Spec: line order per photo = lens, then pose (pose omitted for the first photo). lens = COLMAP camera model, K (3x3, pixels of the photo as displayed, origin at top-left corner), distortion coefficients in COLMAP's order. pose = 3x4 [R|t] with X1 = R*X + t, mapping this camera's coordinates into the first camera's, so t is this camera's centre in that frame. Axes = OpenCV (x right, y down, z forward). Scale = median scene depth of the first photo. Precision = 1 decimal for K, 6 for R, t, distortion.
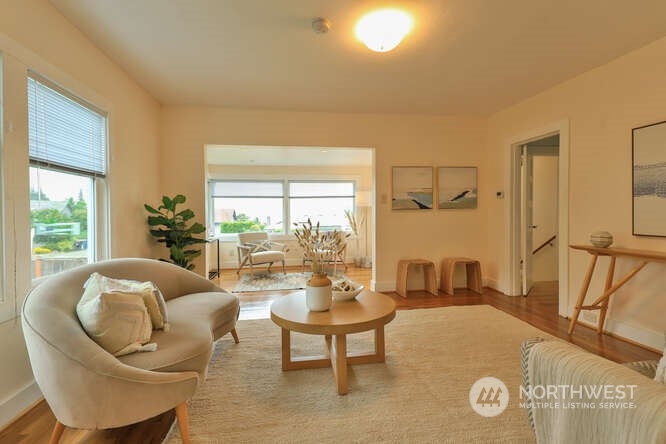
lens RADIAL K [[304.4, 0, 335.7], [0, 304.4, 218.1], [0, 0, 1]] dist [-0.001213, -0.000944]
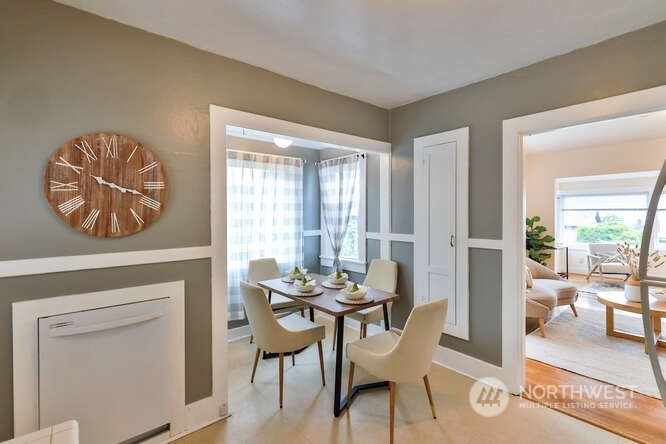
lens RADIAL K [[304.4, 0, 332.5], [0, 304.4, 211.1], [0, 0, 1]] dist [-0.001213, -0.000944]
pose [[0.506396, 0.000948, -0.862301, 0.278274], [-0.021238, 0.999710, -0.011373, -0.060448], [0.862040, 0.024073, 0.506269, -0.633573]]
